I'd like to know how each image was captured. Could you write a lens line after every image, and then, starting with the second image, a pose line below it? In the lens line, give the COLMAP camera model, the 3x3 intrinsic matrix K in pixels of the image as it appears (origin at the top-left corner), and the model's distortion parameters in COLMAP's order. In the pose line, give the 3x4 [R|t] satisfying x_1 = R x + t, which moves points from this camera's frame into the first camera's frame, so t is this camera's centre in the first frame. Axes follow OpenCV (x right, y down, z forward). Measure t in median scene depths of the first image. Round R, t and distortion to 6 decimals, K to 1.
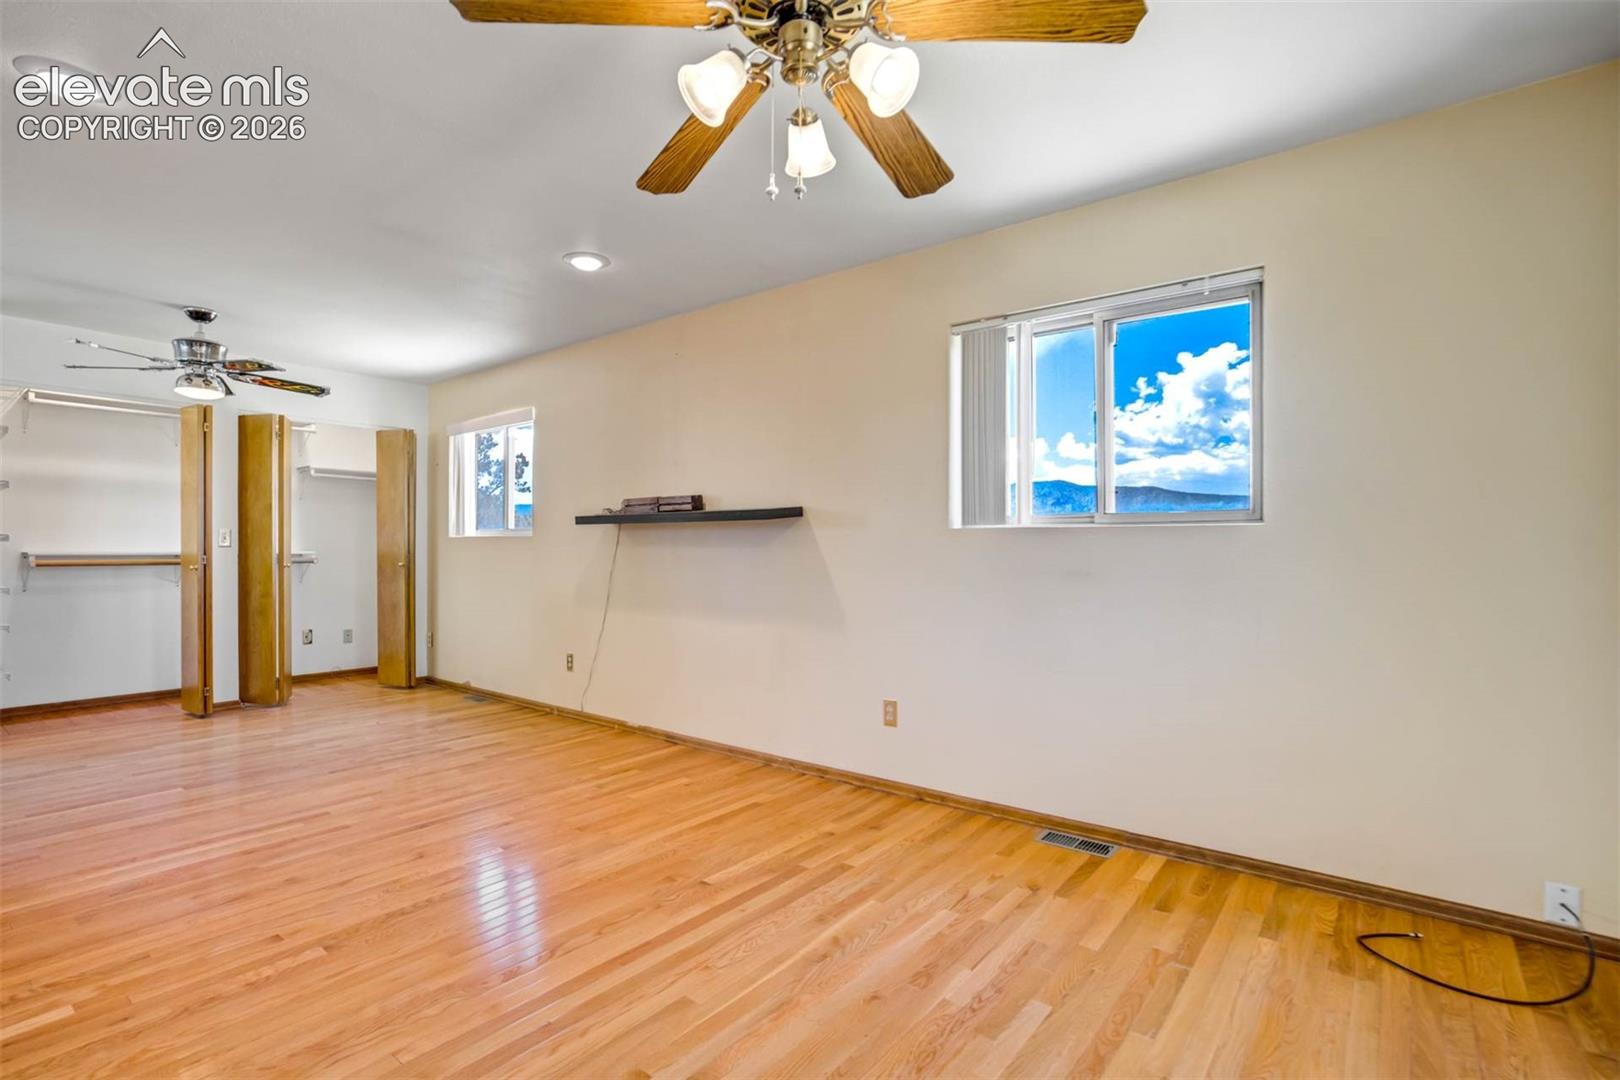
lens RADIAL K [[766.5, 0, 809.0], [0, 766.5, 534.6], [0, 0, 1]] dist [-0.046743, 0.024545]
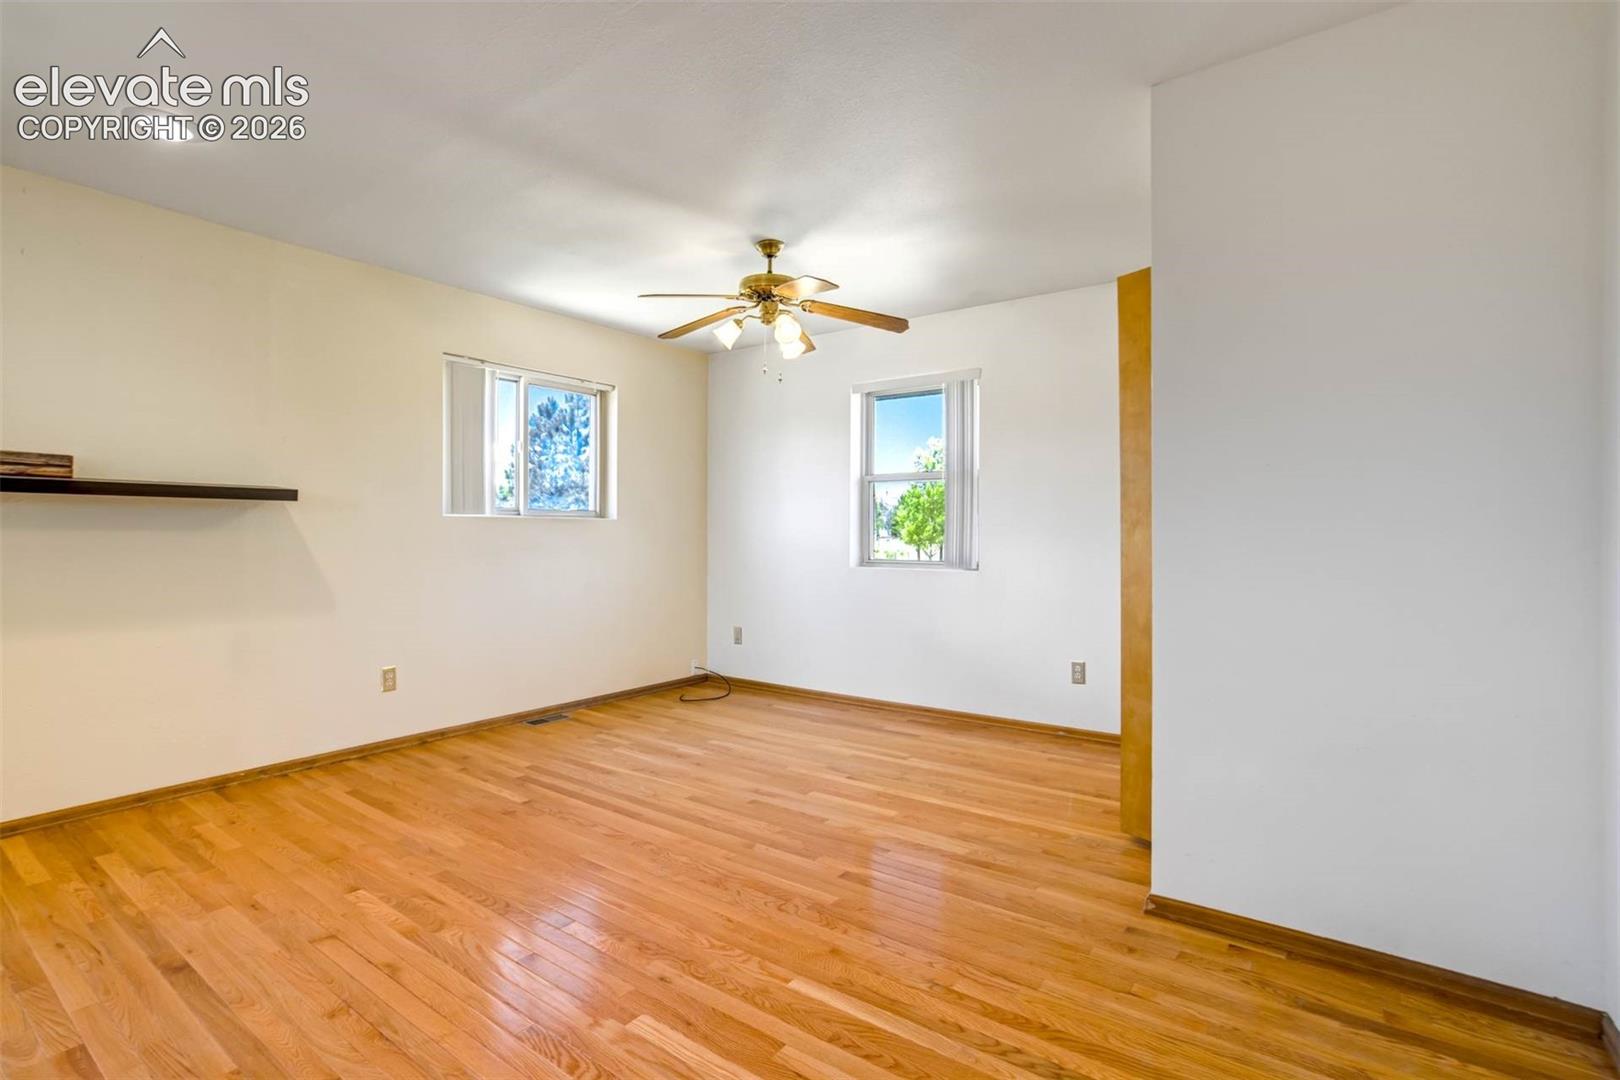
lens RADIAL K [[766.5, 0, 809.0], [0, 766.5, 534.6], [0, 0, 1]] dist [-0.046743, 0.024545]
pose [[-0.039870, -0.006898, 0.999181, -1.108944], [-0.020829, 0.999765, 0.006071, 0.001149], [-0.998988, -0.020570, -0.040005, 0.470822]]
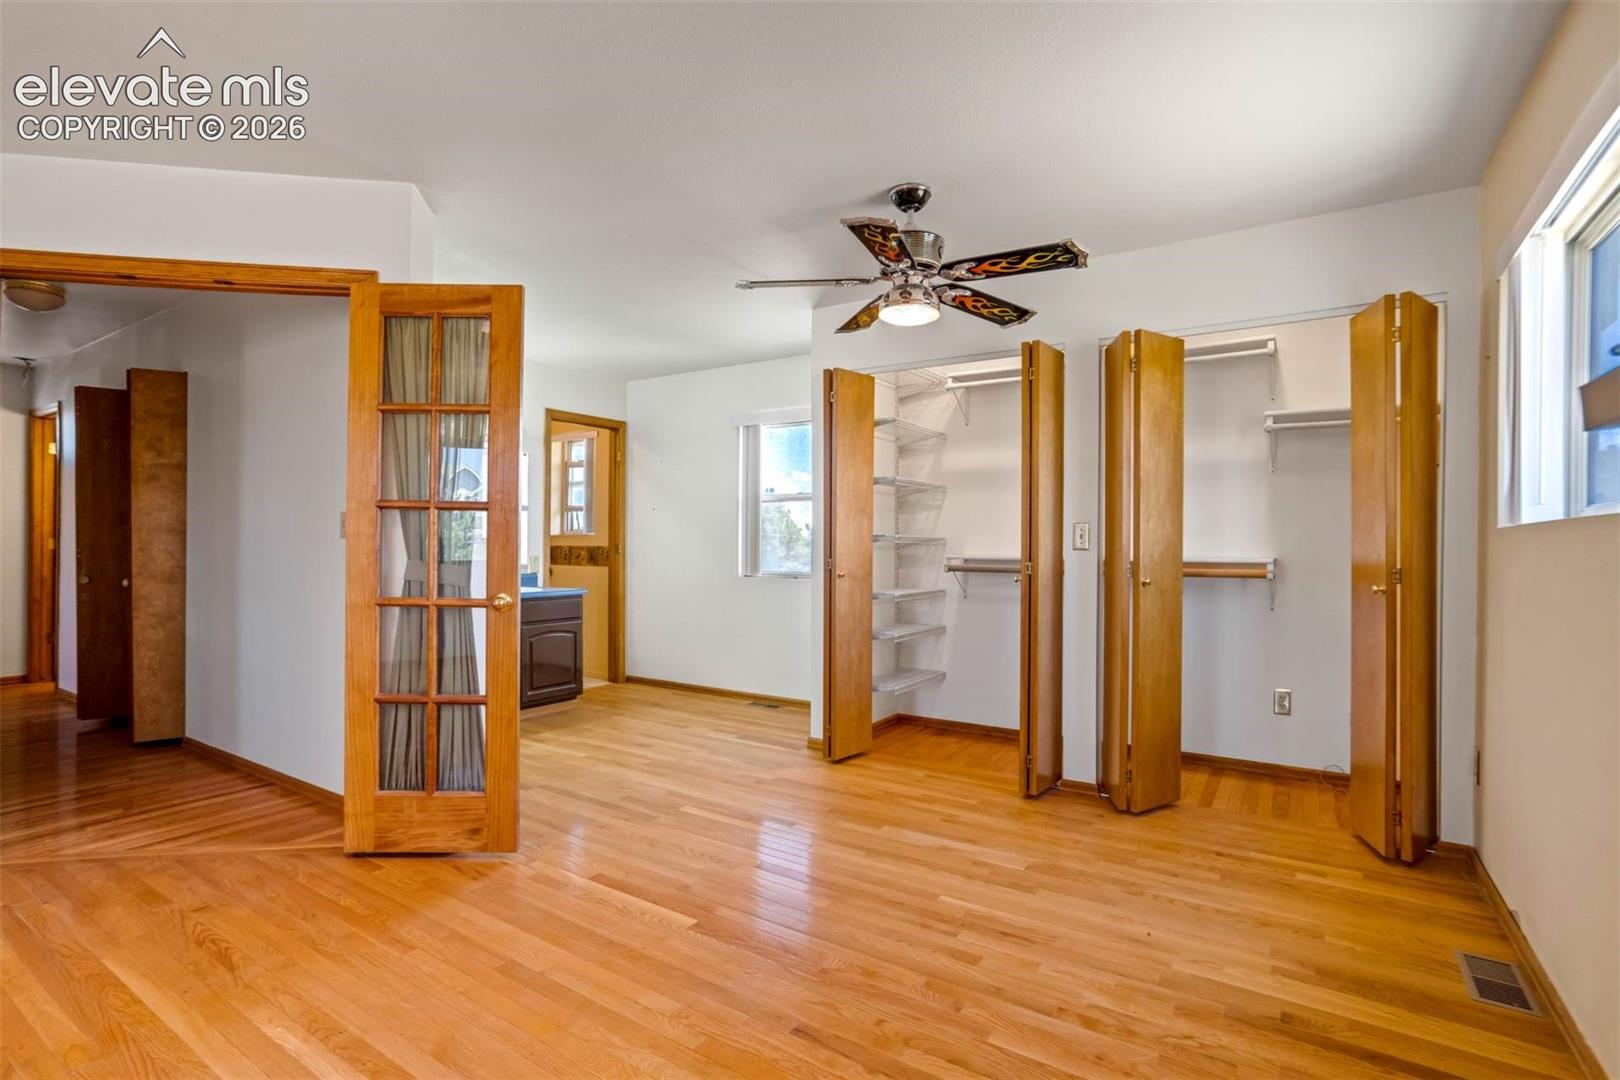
lens RADIAL K [[766.0, 0, 802.7], [0, 766.0, 549.9], [0, 0, 1]] dist [-0.025540, 0.000001]
pose [[0.079587, 0.002234, -0.996825, -0.193000], [0.011245, 0.999932, 0.003139, 0.017965], [0.996764, -0.011459, 0.079557, 1.141426]]
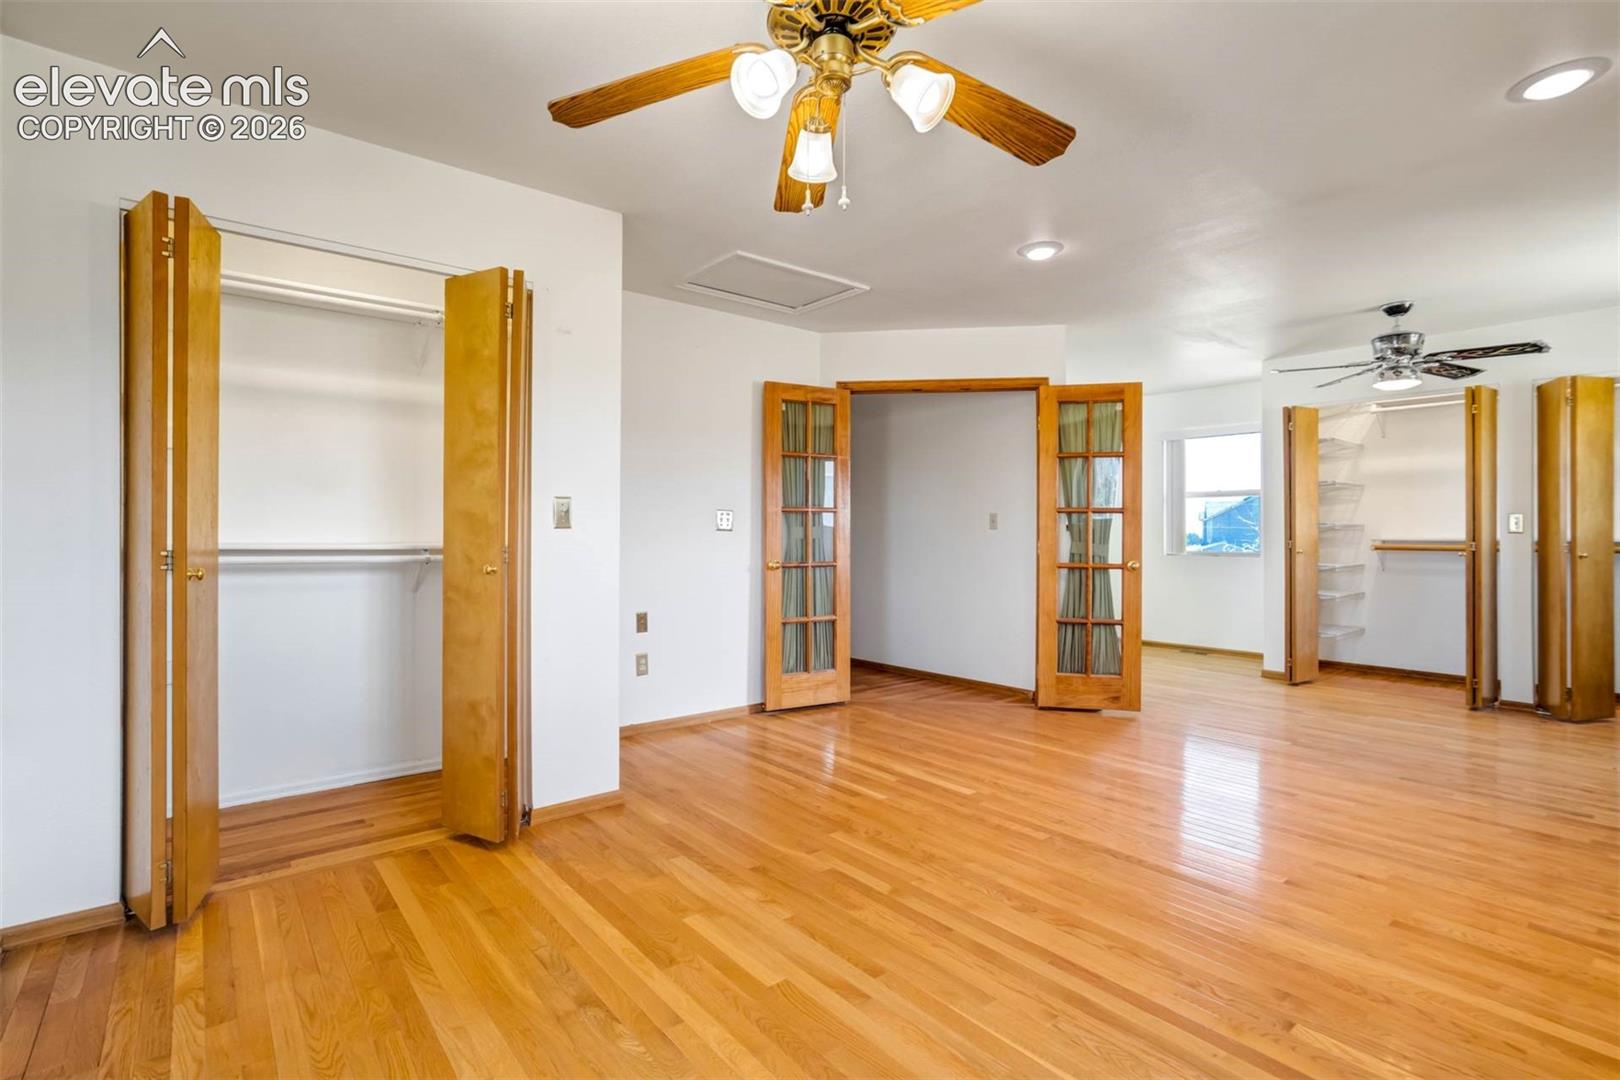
lens RADIAL K [[757.9, 0, 810.7], [0, 757.9, 532.2], [0, 0, 1]] dist [-0.041671, 0.021149]
pose [[-0.217496, -0.001525, -0.976060, 0.487718], [0.018070, 0.999821, -0.005588, 0.006789], [0.975894, -0.018853, -0.217429, 0.582287]]
